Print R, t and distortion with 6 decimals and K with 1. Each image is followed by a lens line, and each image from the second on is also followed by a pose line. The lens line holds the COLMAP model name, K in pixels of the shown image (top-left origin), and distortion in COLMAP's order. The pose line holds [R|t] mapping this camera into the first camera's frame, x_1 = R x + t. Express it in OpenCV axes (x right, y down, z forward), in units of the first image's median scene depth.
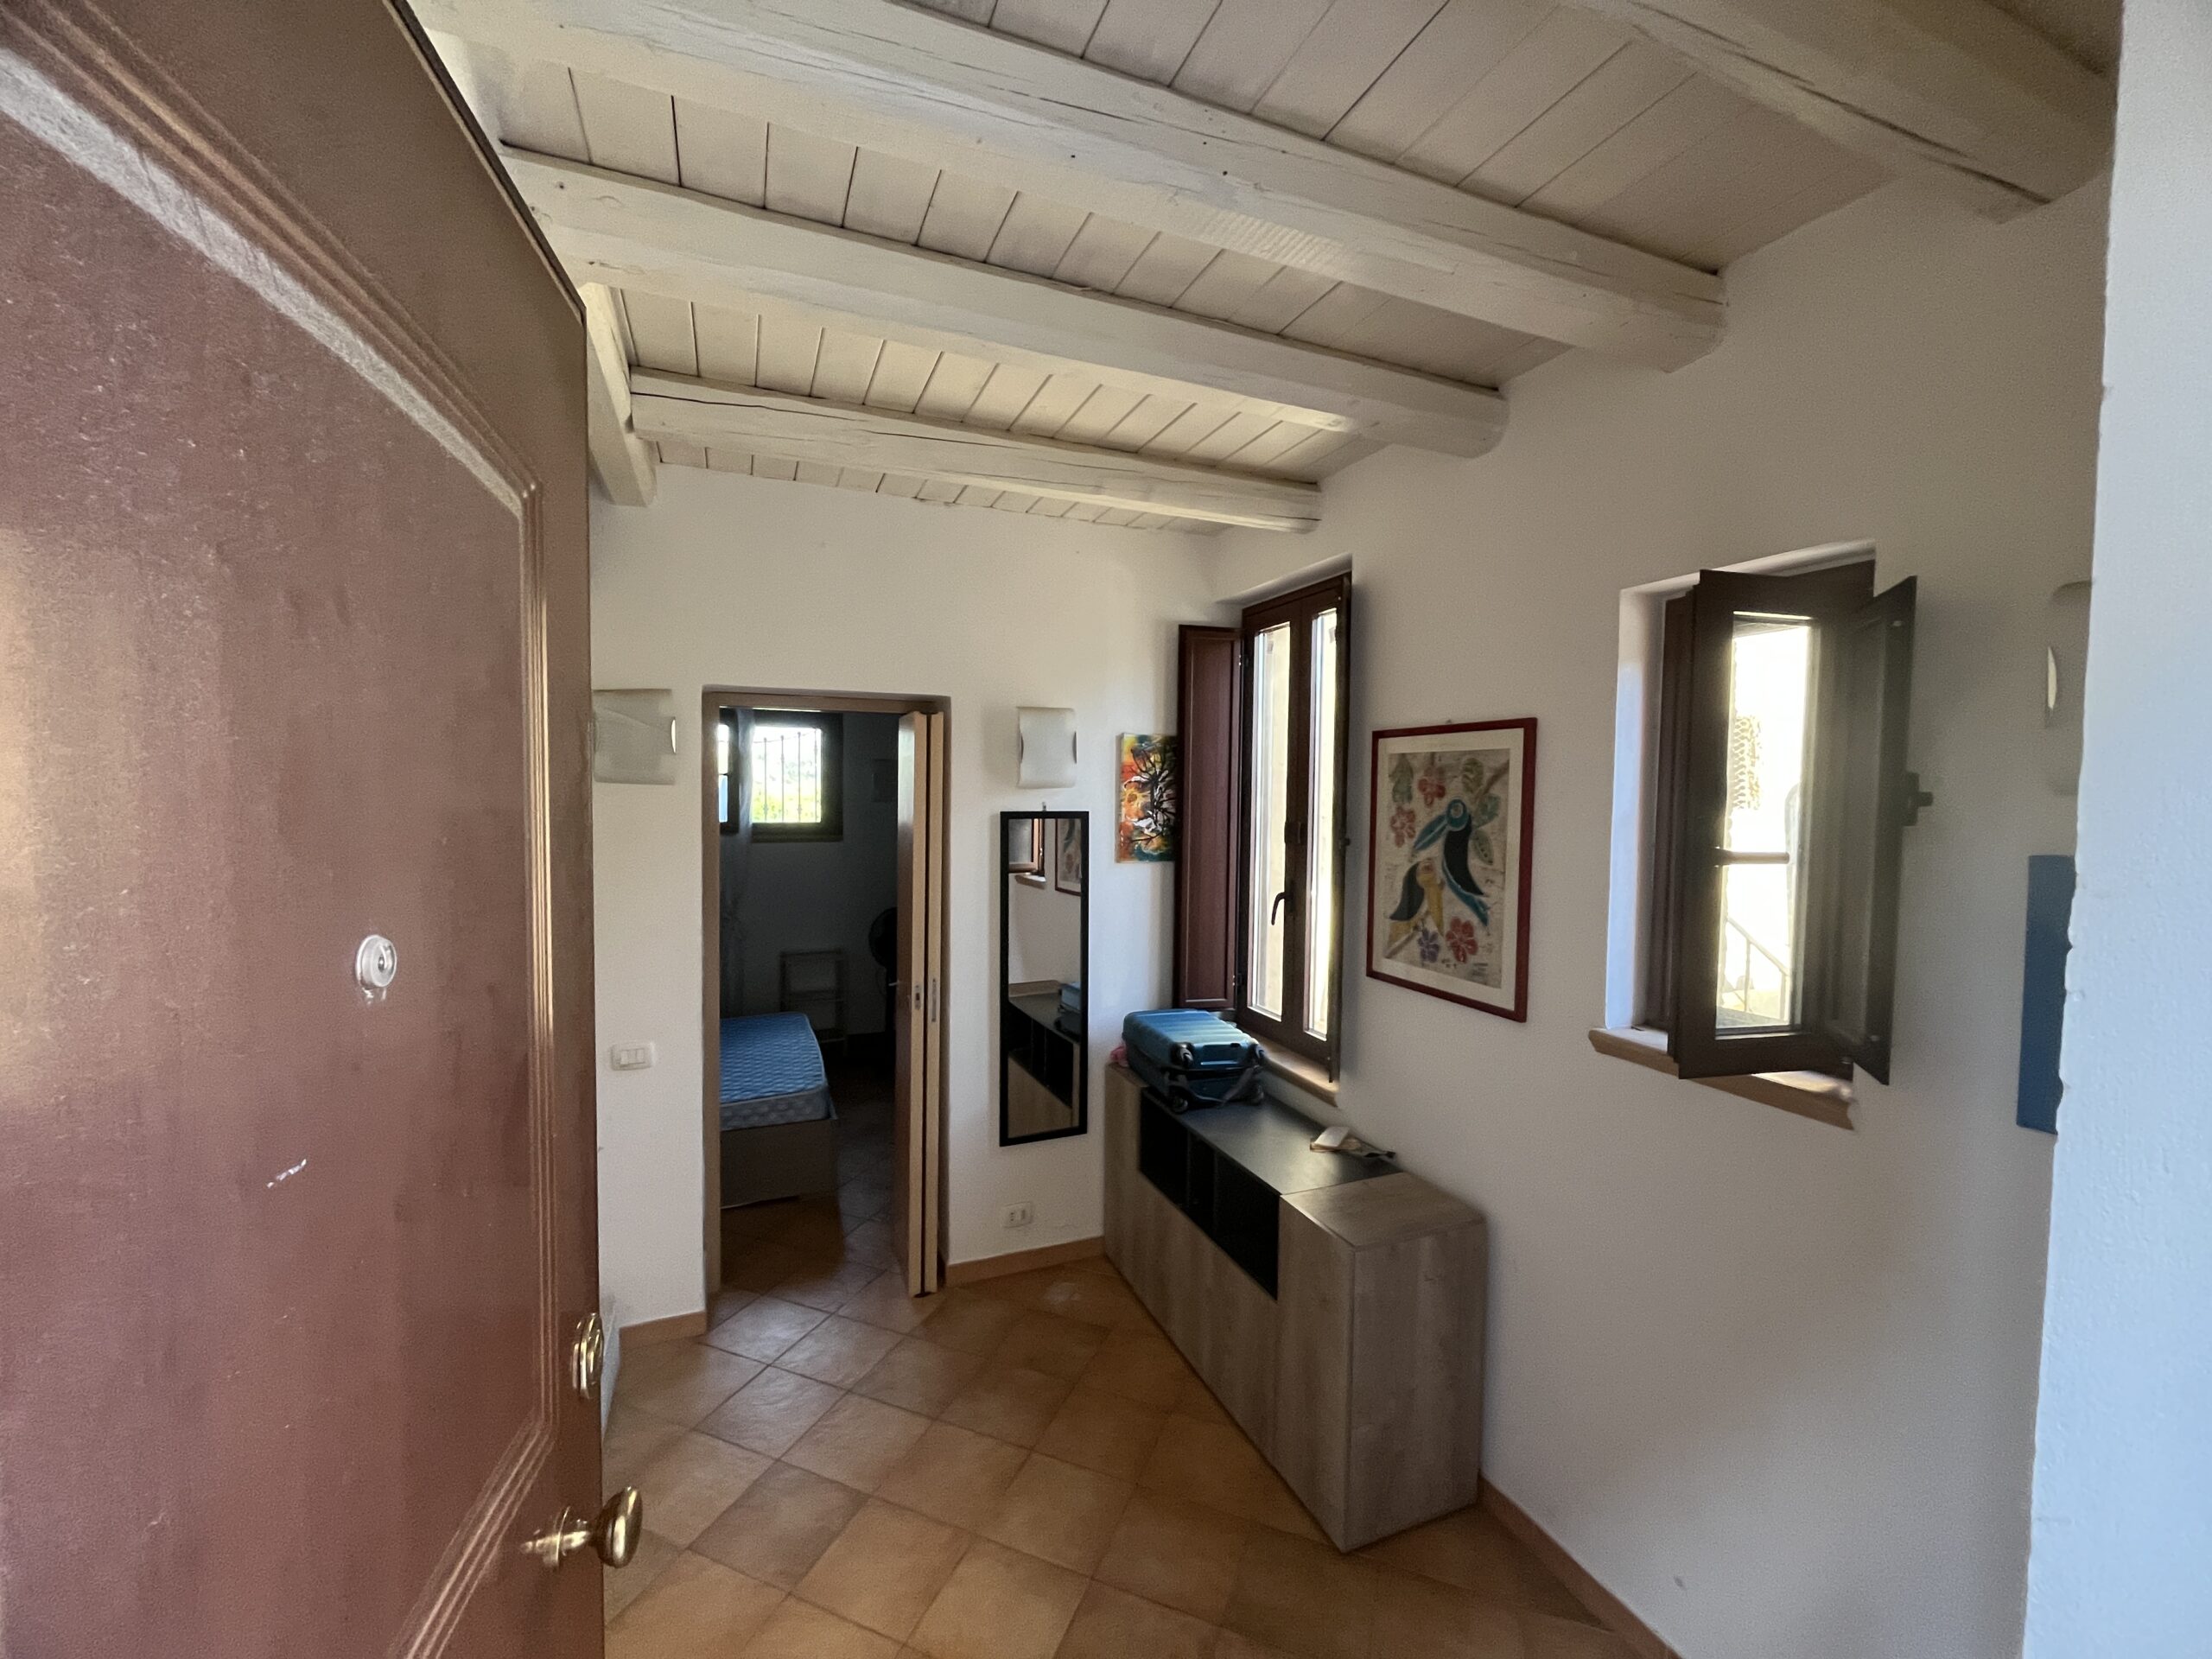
lens RADIAL K [[901.3, 0, 1111.0], [0, 901.3, 830.4], [0, 0, 1]] dist [-0.000654, -0.000274]
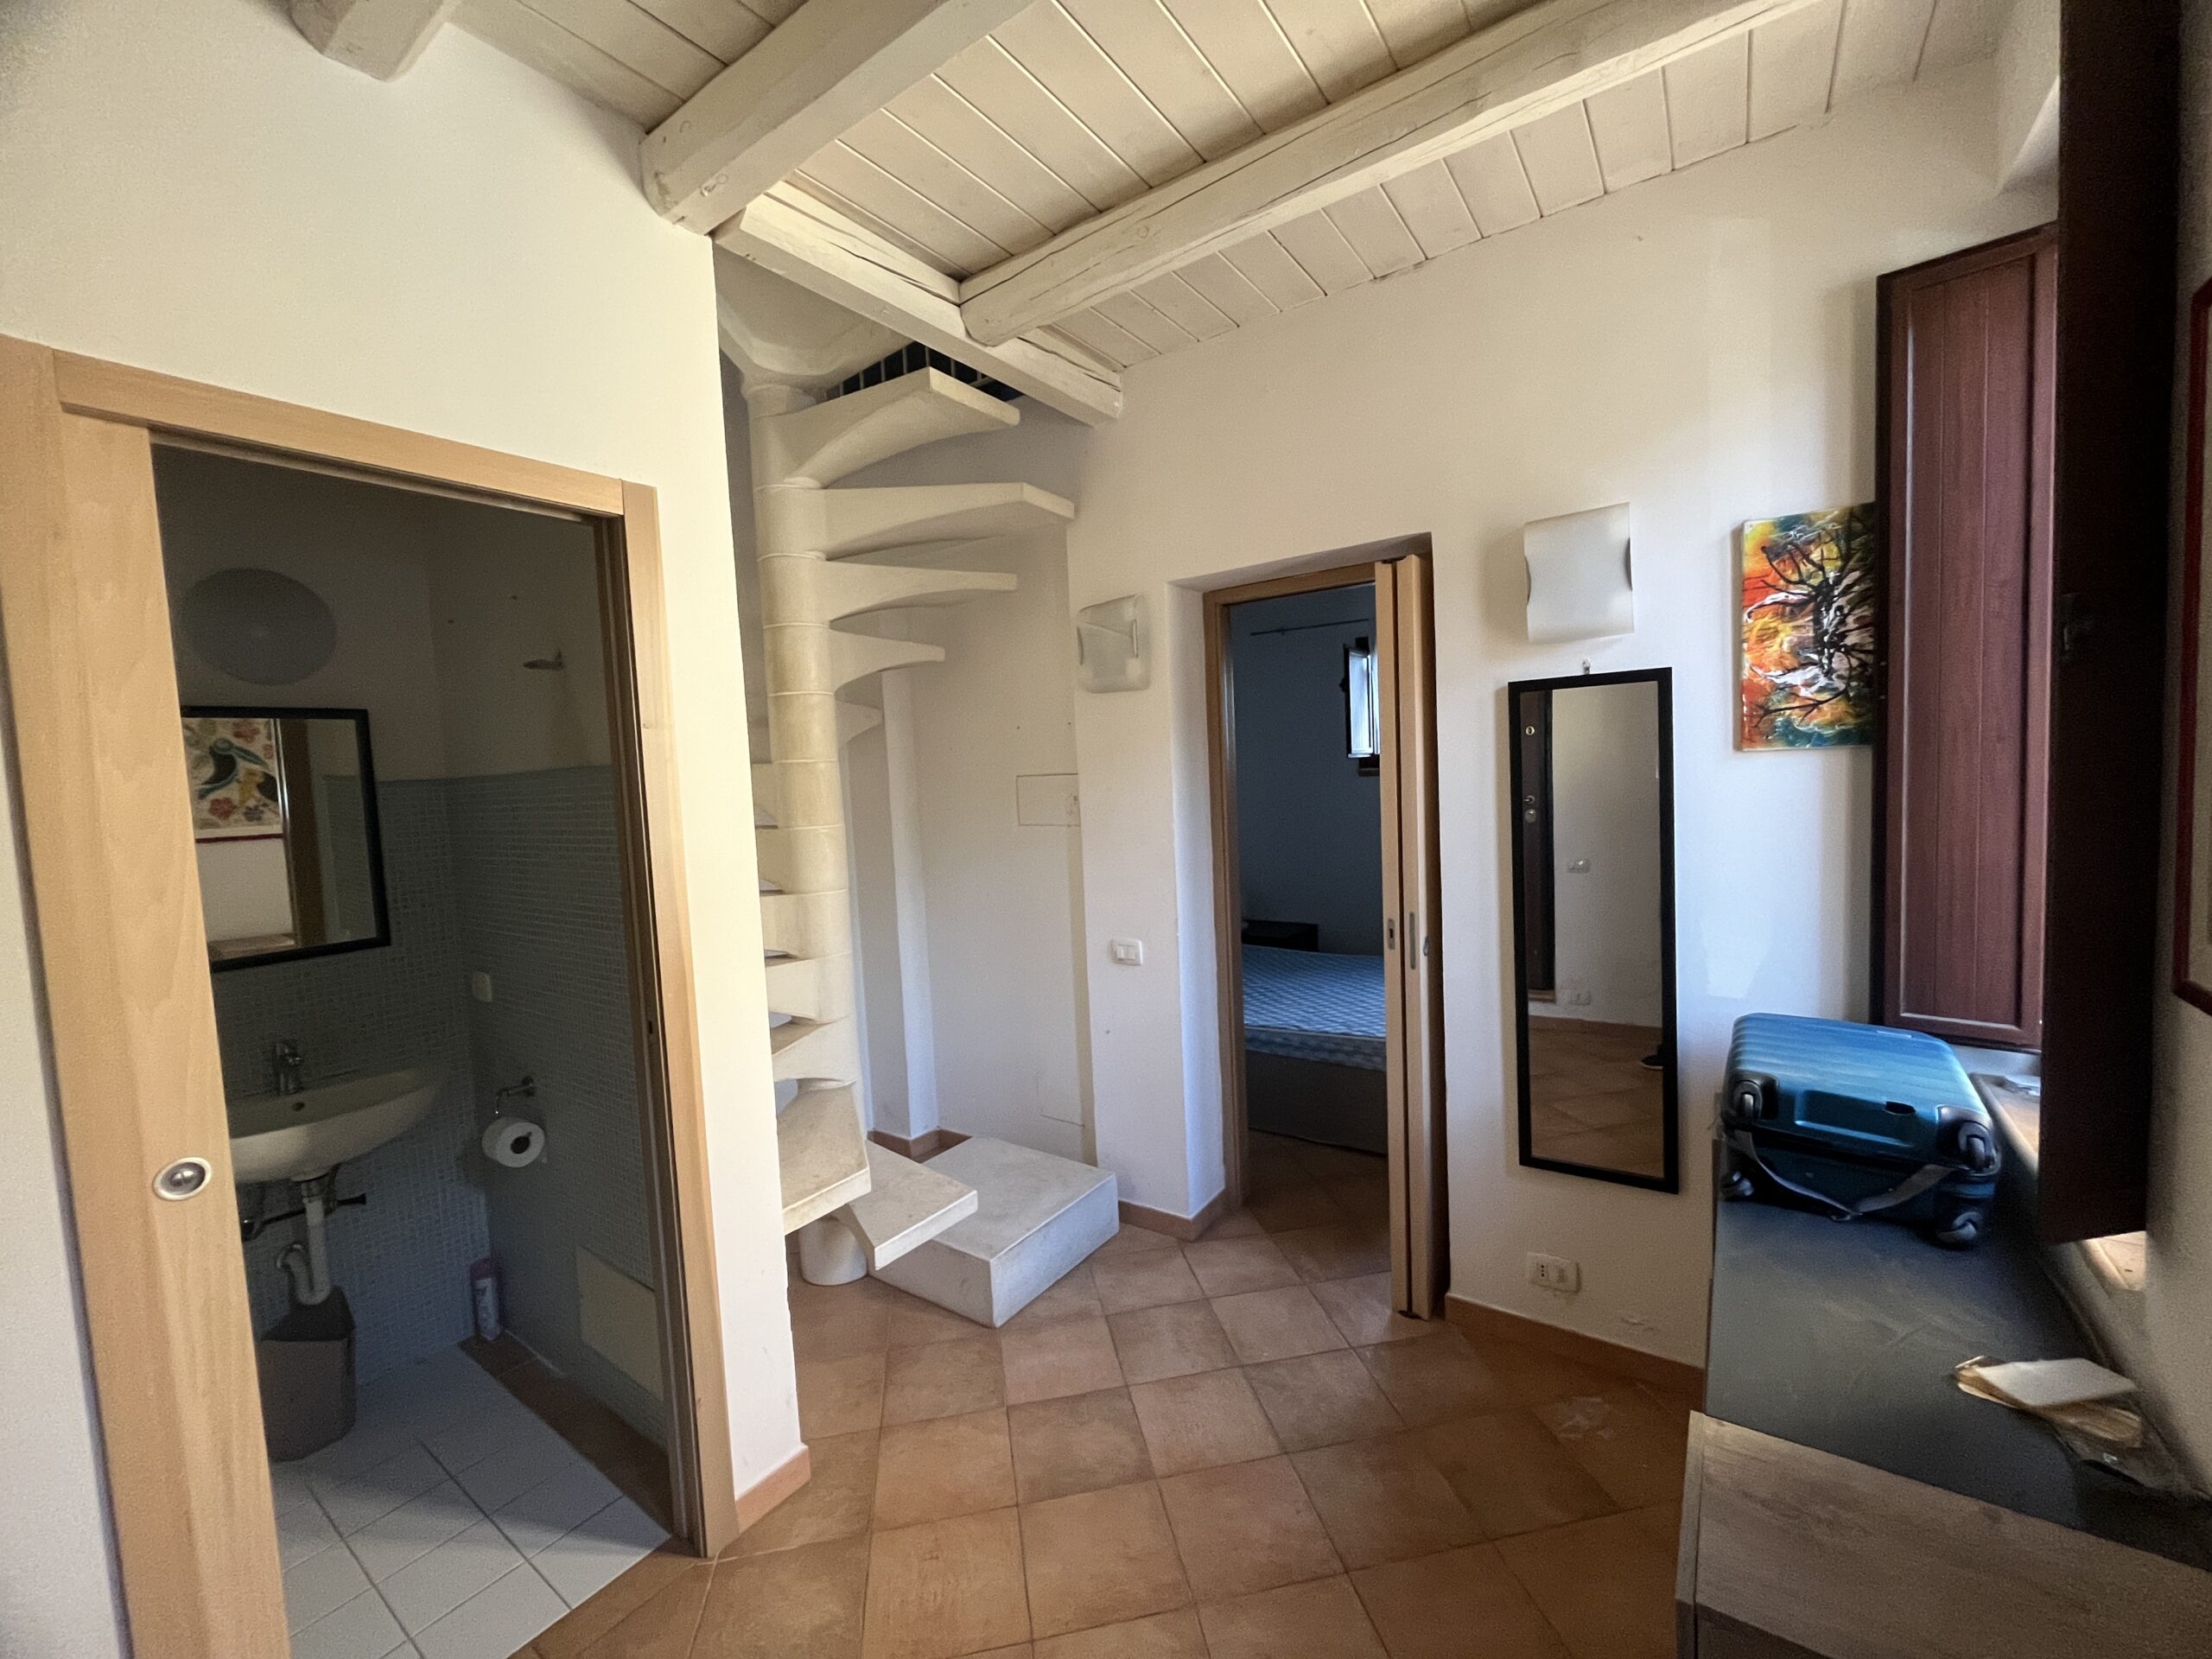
lens RADIAL K [[901.3, 0, 1111.0], [0, 901.3, 830.4], [0, 0, 1]] dist [-0.000654, -0.000274]
pose [[0.524487, 0.018150, -0.851225, 0.289703], [0.016623, 0.999364, 0.031551, 0.061860], [0.851256, -0.030699, 0.523852, 0.356273]]
